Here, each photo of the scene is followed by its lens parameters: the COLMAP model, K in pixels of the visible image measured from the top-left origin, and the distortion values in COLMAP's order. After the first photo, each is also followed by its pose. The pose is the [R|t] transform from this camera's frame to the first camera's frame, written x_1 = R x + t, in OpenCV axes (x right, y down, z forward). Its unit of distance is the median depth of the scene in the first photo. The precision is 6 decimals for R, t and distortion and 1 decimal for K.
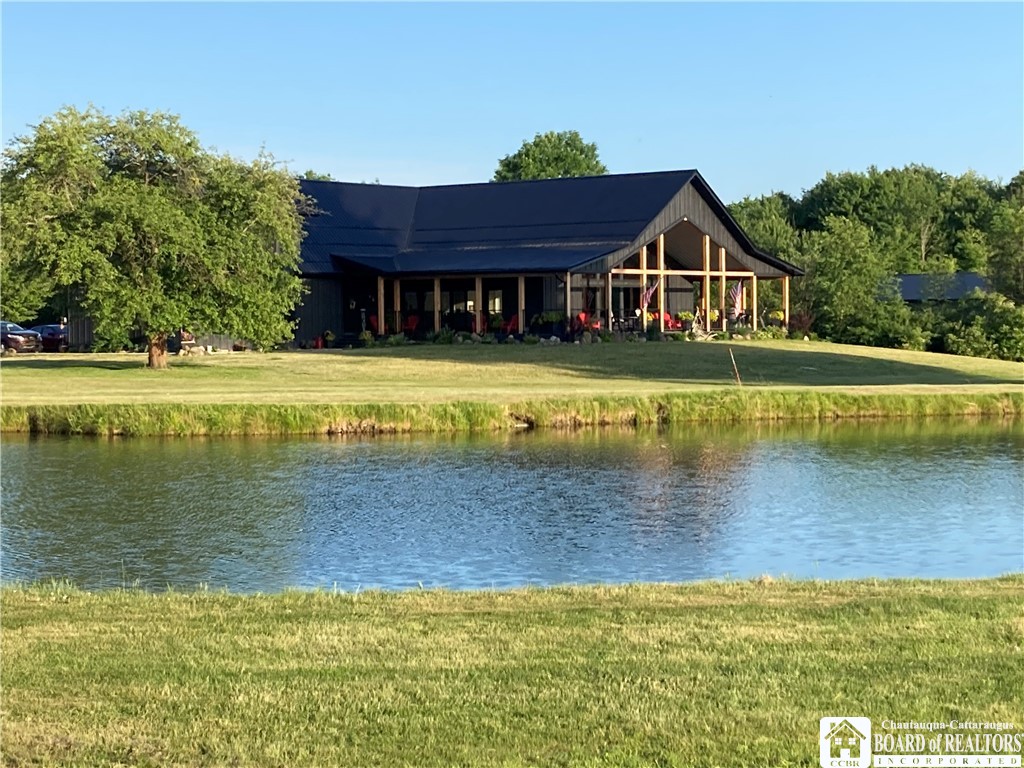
lens RADIAL K [[2060.1, 0, 489.3], [0, 2060.1, 314.0], [0, 0, 1]] dist [0.184270, -0.369698]
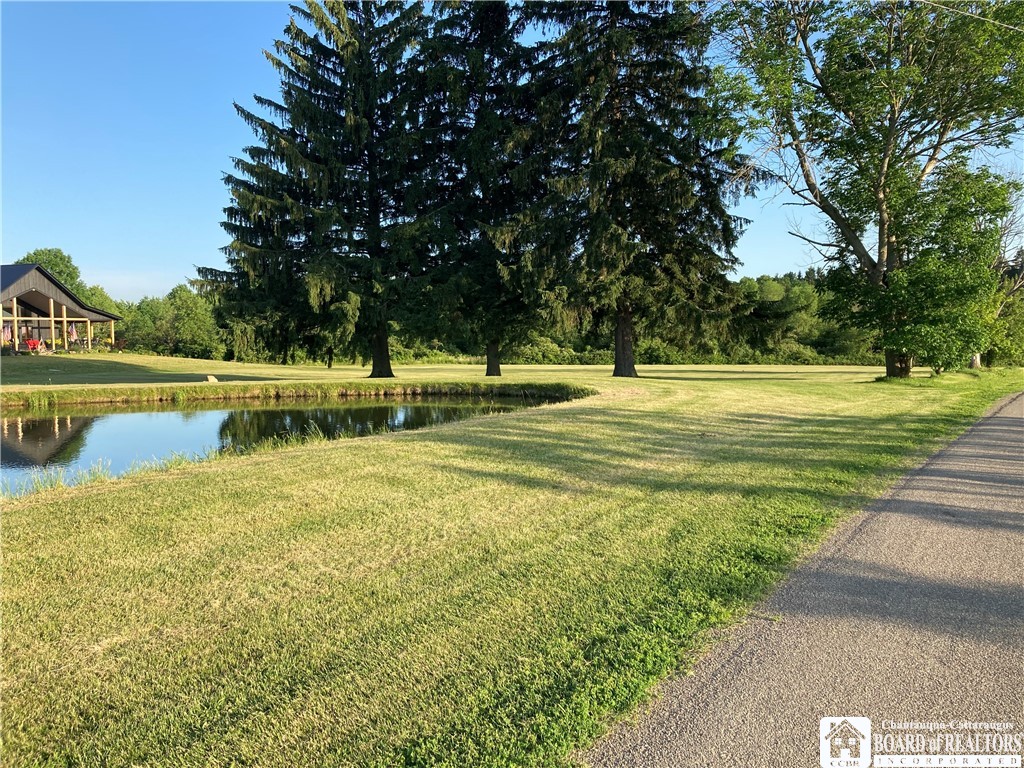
lens RADIAL K [[826.2, 0, 512.0], [0, 826.2, 384.0], [0, 0, 1]] dist [0.037937, -0.063323]
pose [[0.924861, -0.034005, 0.378783, 0.223880], [0.012366, 0.998157, 0.059414, -0.000248], [-0.380105, -0.050266, 0.923577, 0.146836]]
